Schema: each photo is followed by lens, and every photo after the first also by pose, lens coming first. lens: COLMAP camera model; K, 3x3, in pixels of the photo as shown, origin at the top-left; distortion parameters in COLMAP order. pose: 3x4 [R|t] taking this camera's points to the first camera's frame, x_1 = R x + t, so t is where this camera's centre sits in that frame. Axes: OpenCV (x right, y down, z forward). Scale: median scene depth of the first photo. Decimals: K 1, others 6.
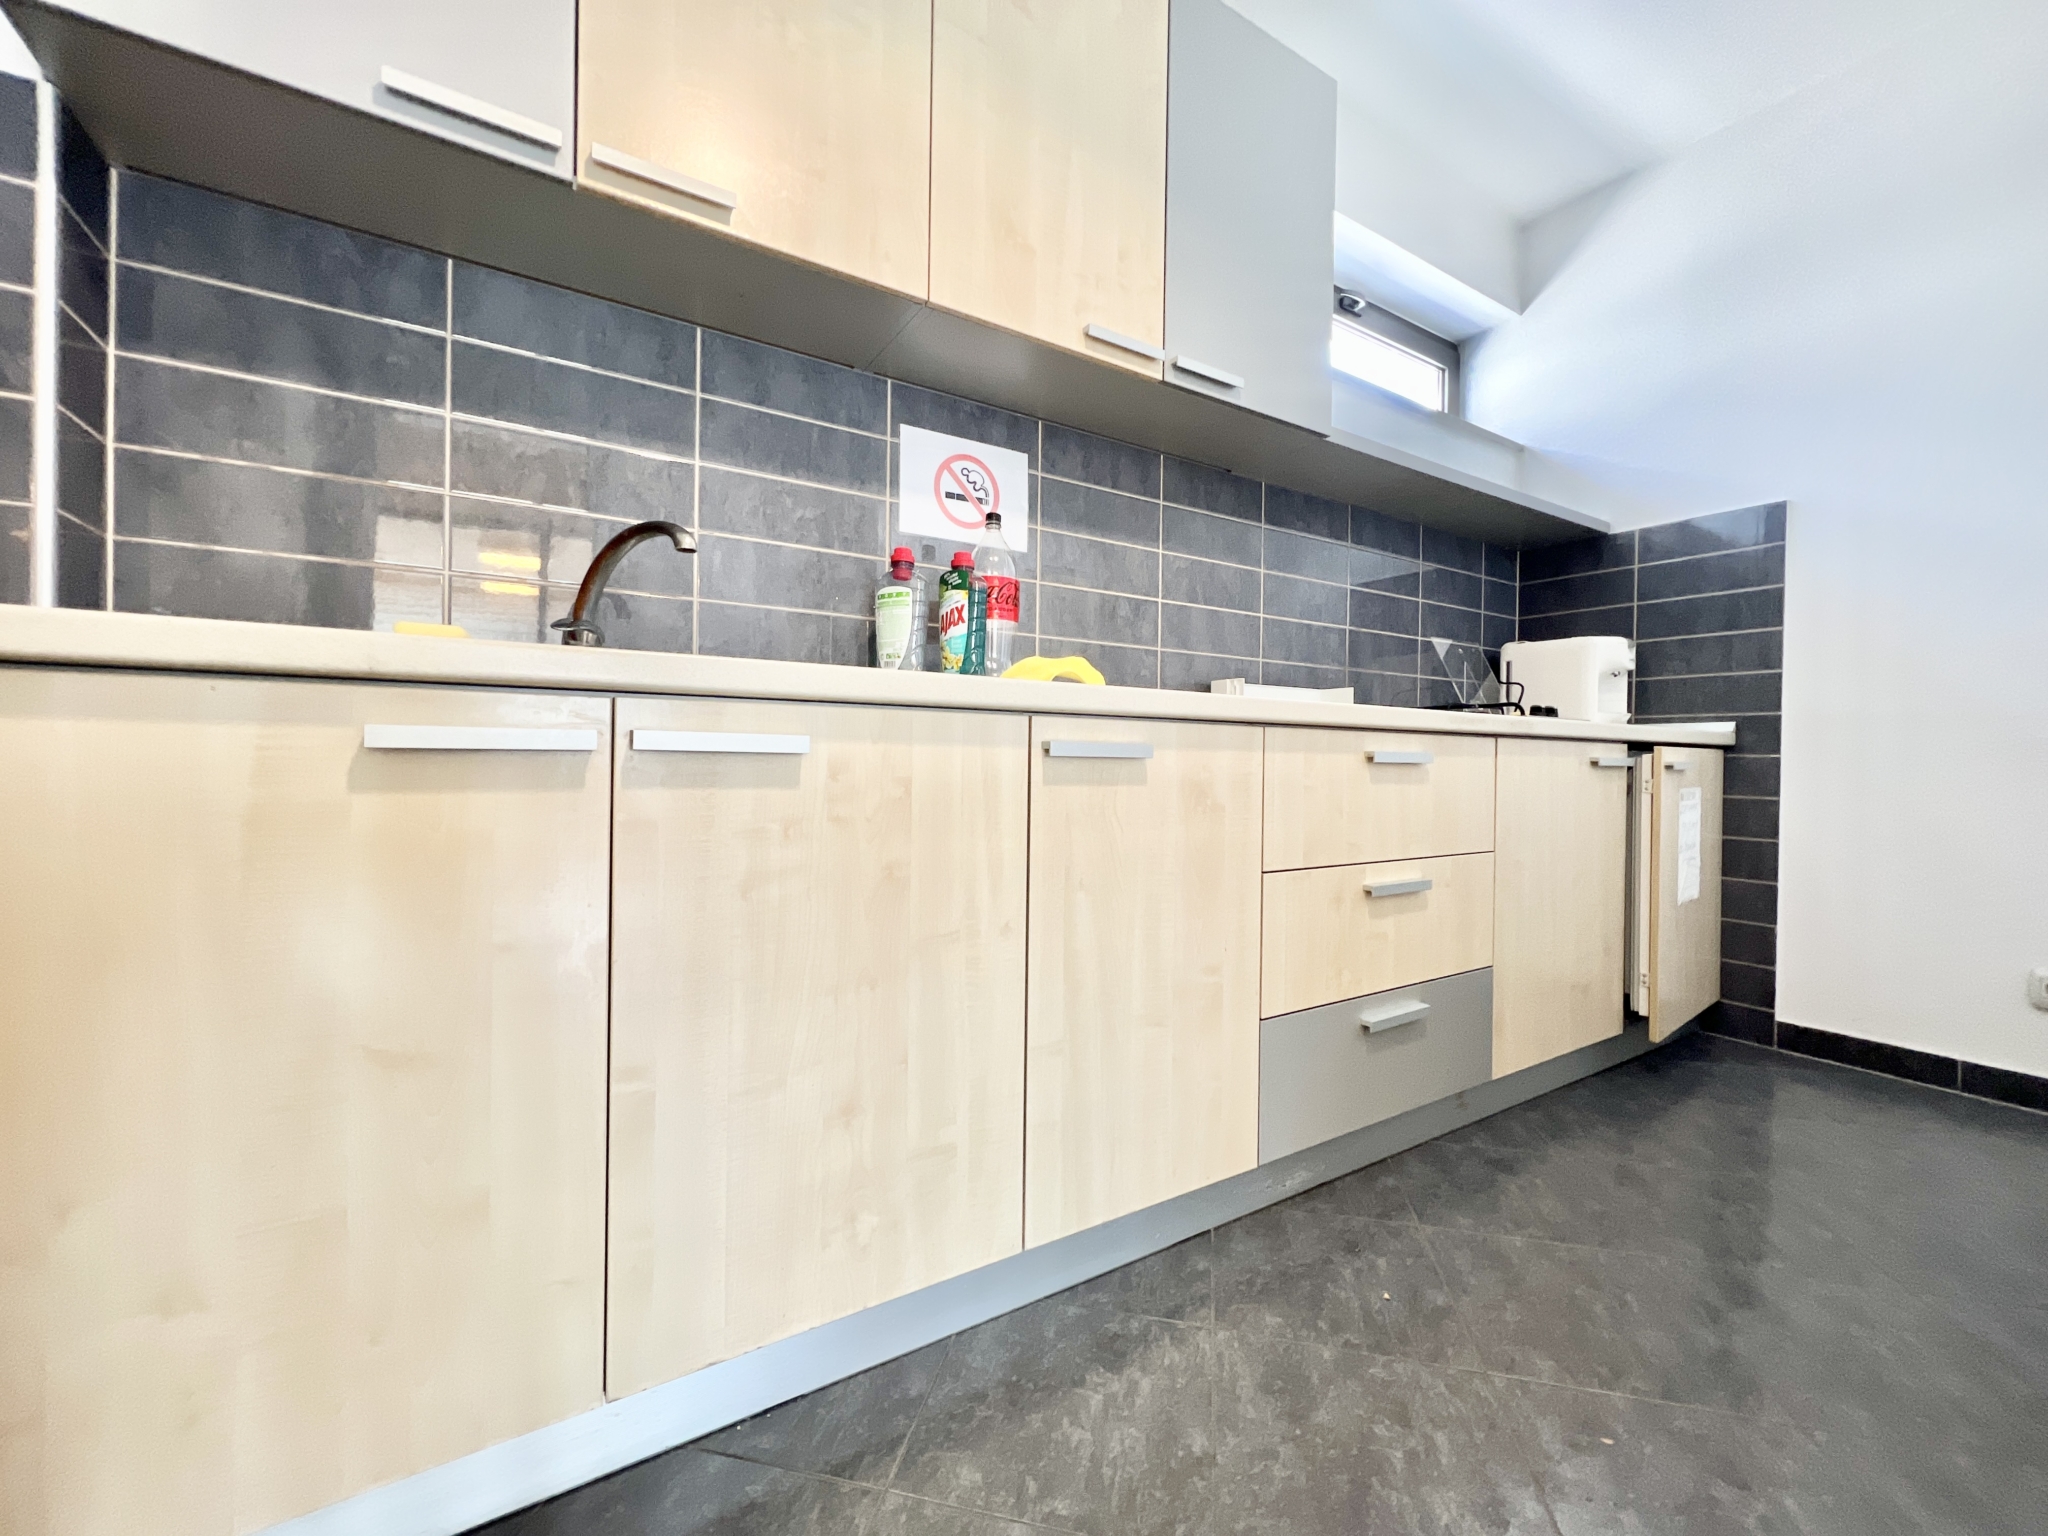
lens RADIAL K [[818.2, 0, 1033.3], [0, 818.2, 761.0], [0, 0, 1]] dist [-0.052900, 0.019491]
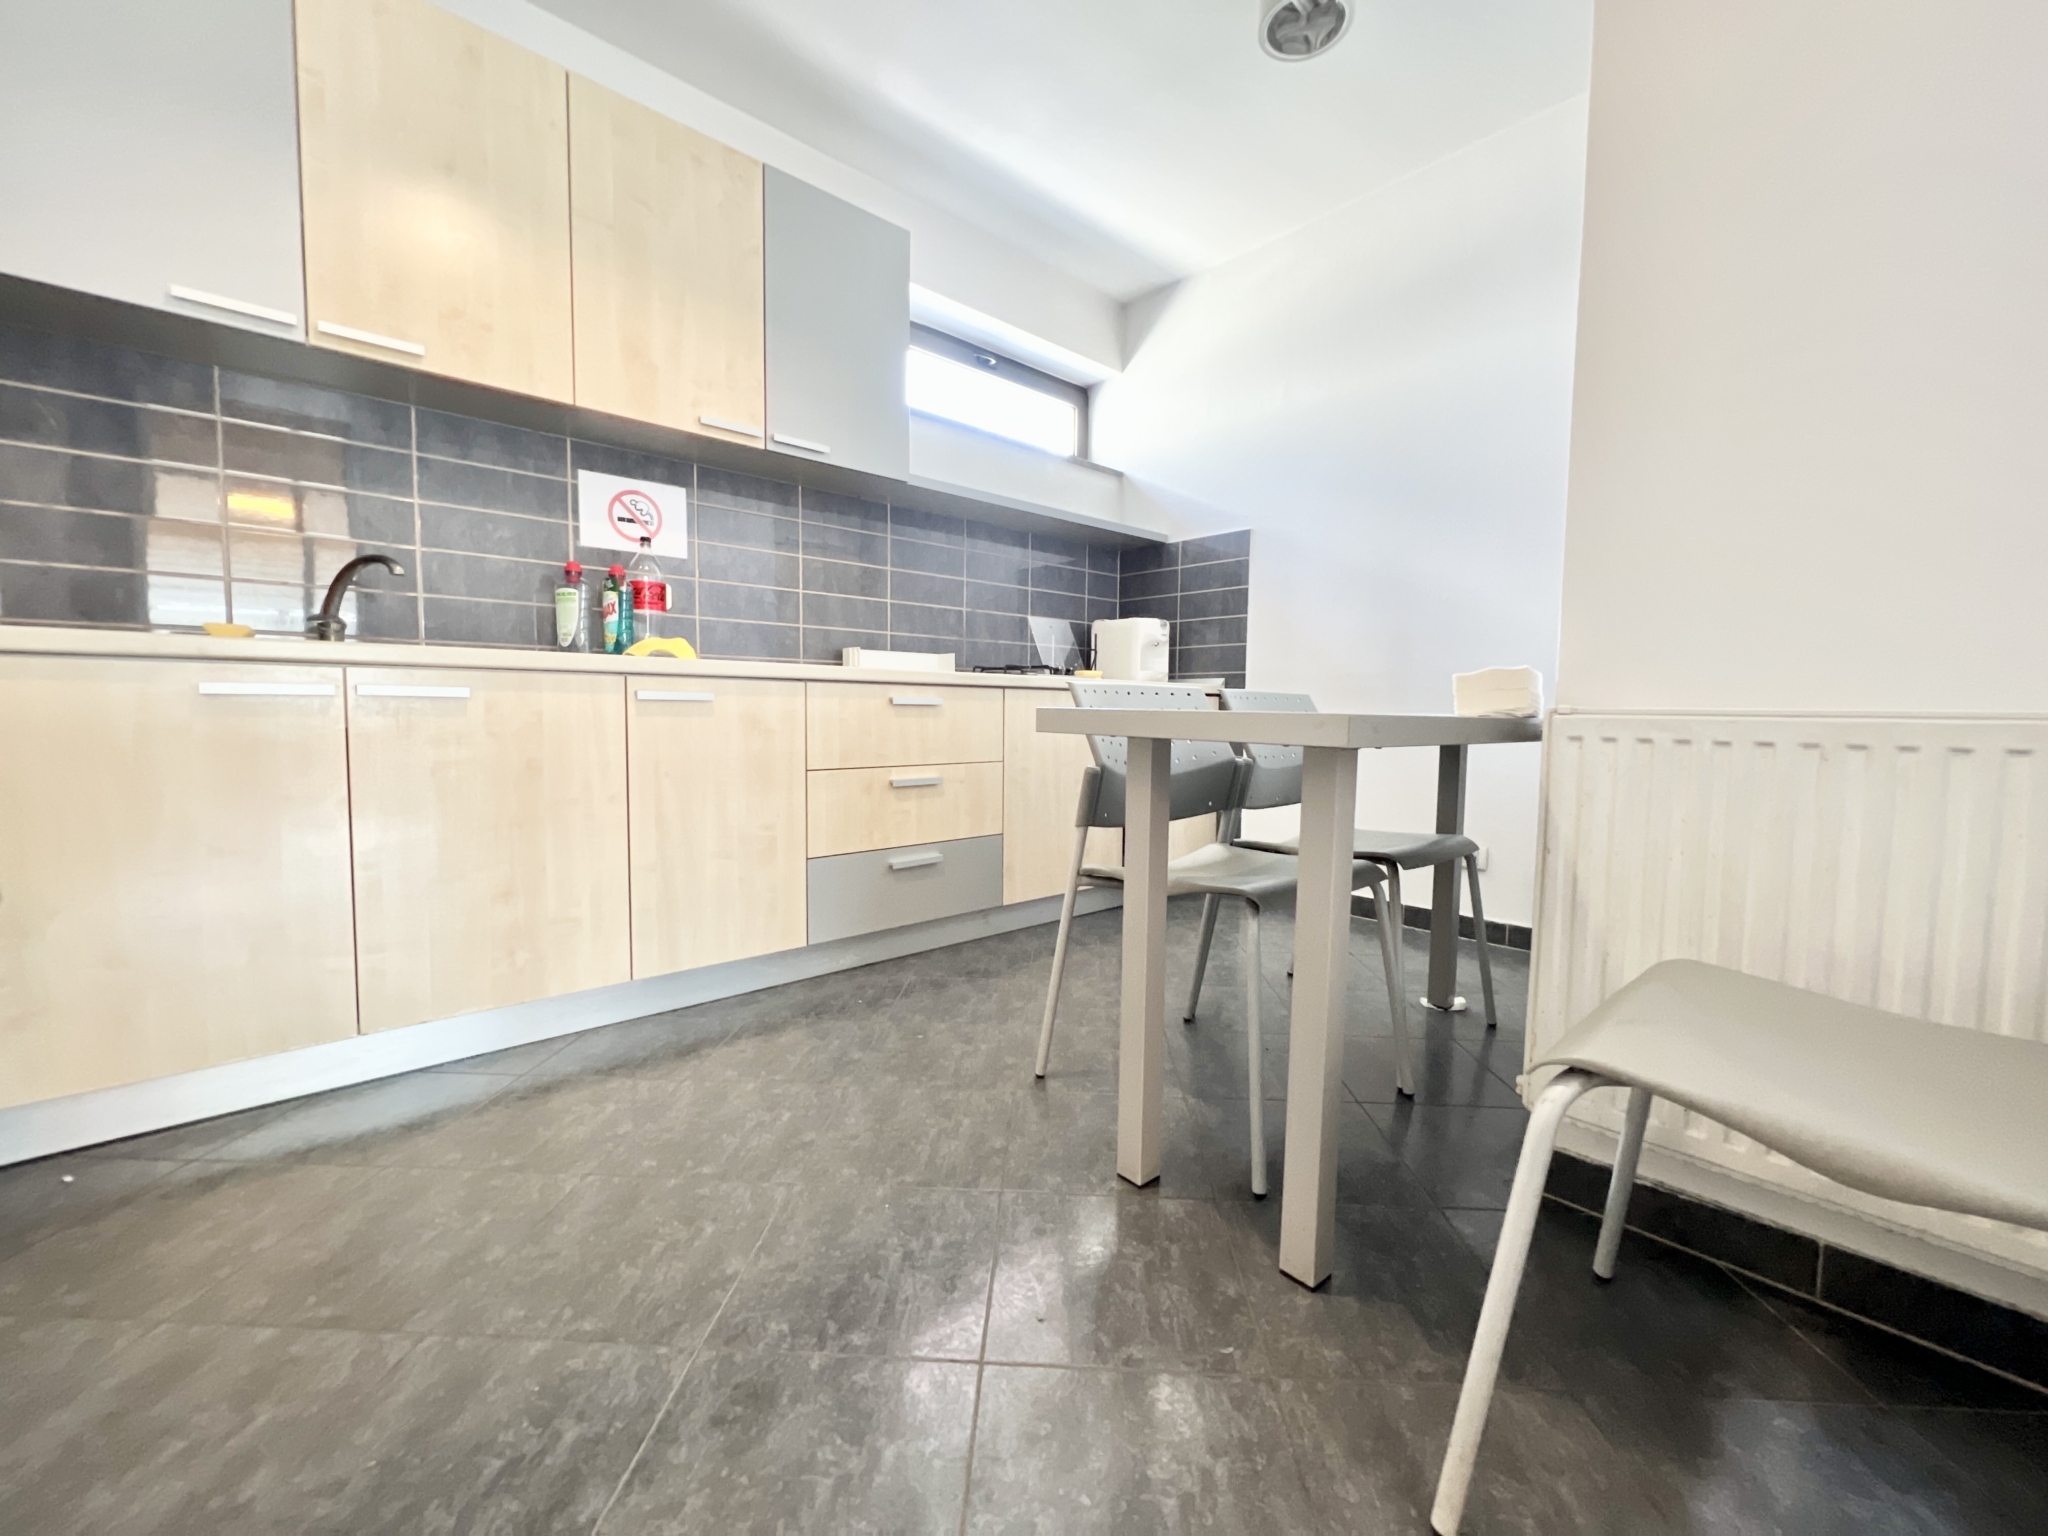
lens RADIAL K [[817.1, 0, 1069.0], [0, 817.1, 765.6], [0, 0, 1]] dist [-0.029138, 0.000258]
pose [[0.979398, -0.015497, 0.201342, 0.390322], [0.001549, 0.997598, 0.069251, 0.011297], [-0.201932, -0.067512, 0.977070, -0.604816]]
